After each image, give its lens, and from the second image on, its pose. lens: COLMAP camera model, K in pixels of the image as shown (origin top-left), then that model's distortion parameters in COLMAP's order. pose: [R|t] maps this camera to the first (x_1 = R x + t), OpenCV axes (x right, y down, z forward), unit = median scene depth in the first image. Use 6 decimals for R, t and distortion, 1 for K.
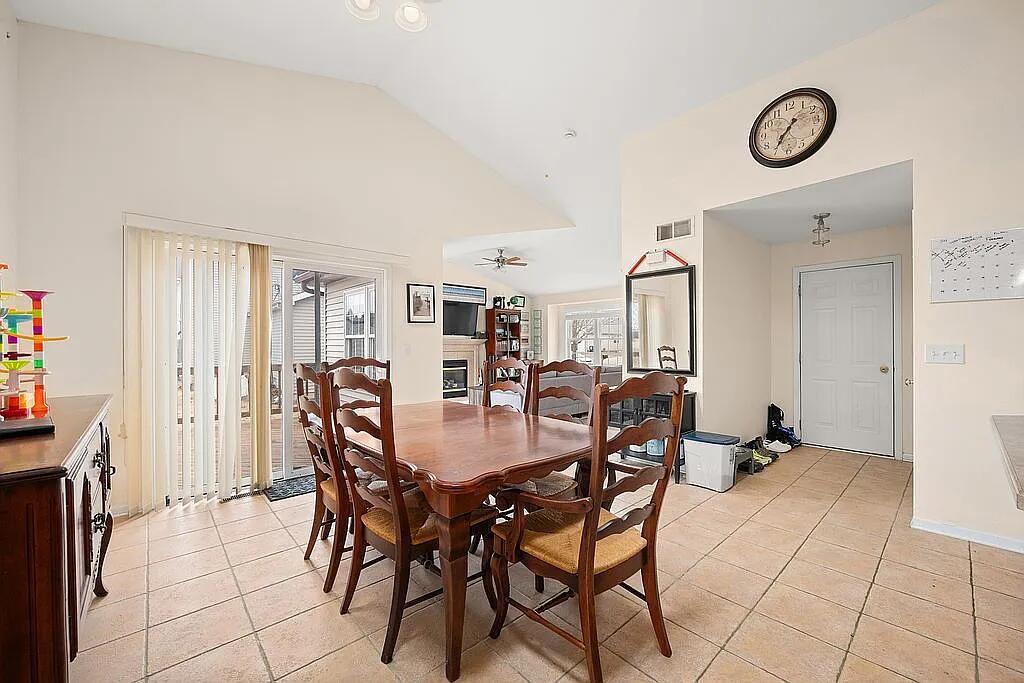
lens RADIAL K [[404.4, 0, 508.9], [0, 404.4, 342.7], [0, 0, 1]] dist [-0.000567, 0.000040]
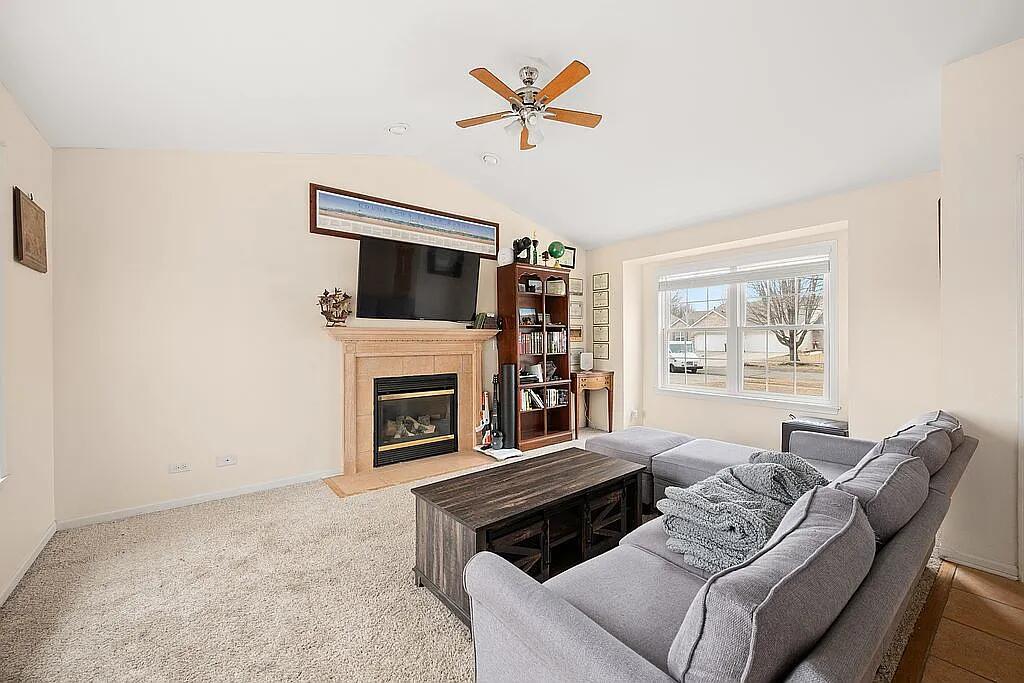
lens RADIAL K [[404.4, 0, 511.9], [0, 404.4, 341.7], [0, 0, 1]] dist [-0.000567, 0.000040]
pose [[0.997852, 0.000847, -0.065496, -0.008921], [-0.000226, 0.999955, 0.009494, 0.000924], [0.065501, -0.009459, 0.997808, 0.531371]]
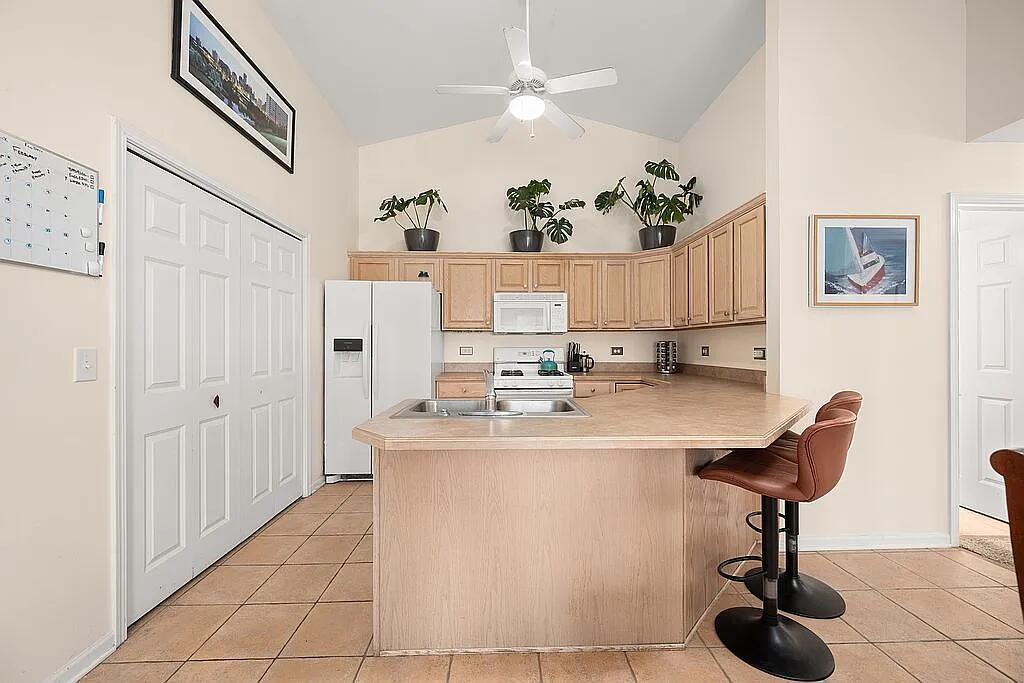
lens RADIAL K [[404.4, 0, 513.8], [0, 404.4, 343.0], [0, 0, 1]] dist [-0.000567, 0.000040]
pose [[-0.763759, 0.007307, 0.645460, 0.092468], [0.001170, 0.999950, -0.009936, 0.000701], [-0.645500, -0.006834, -0.763729, 0.259760]]
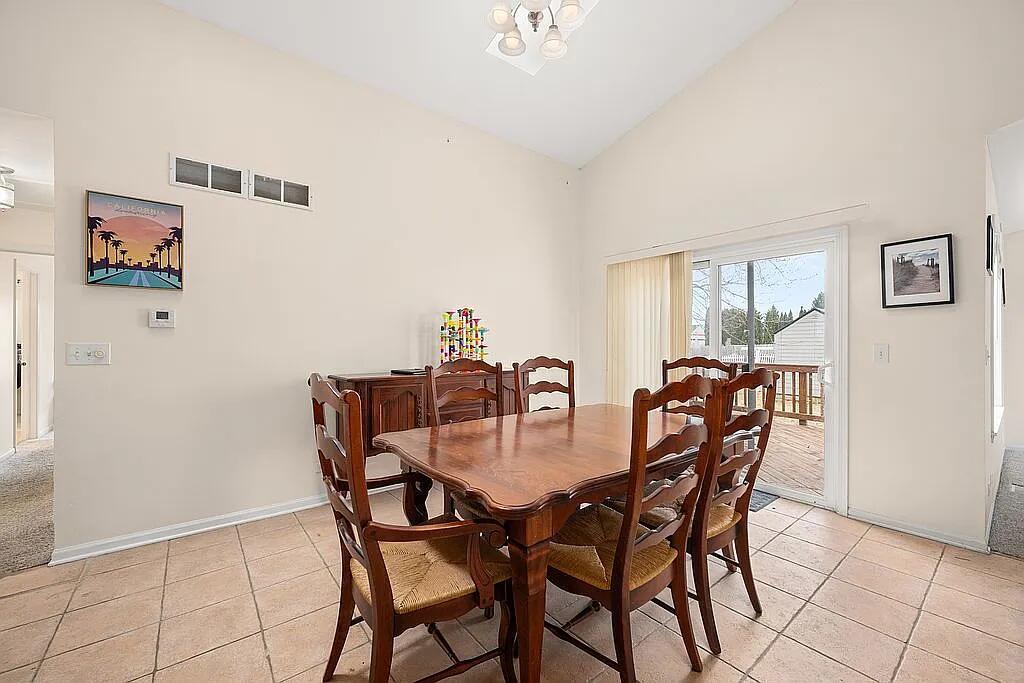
lens RADIAL K [[404.4, 0, 515.3], [0, 404.4, 340.1], [0, 0, 1]] dist [-0.000567, 0.000040]
pose [[-0.057879, 0.002101, -0.998321, 0.188688], [0.004004, 0.999990, 0.001872, -0.001986], [0.998316, -0.003889, -0.057887, 0.226291]]
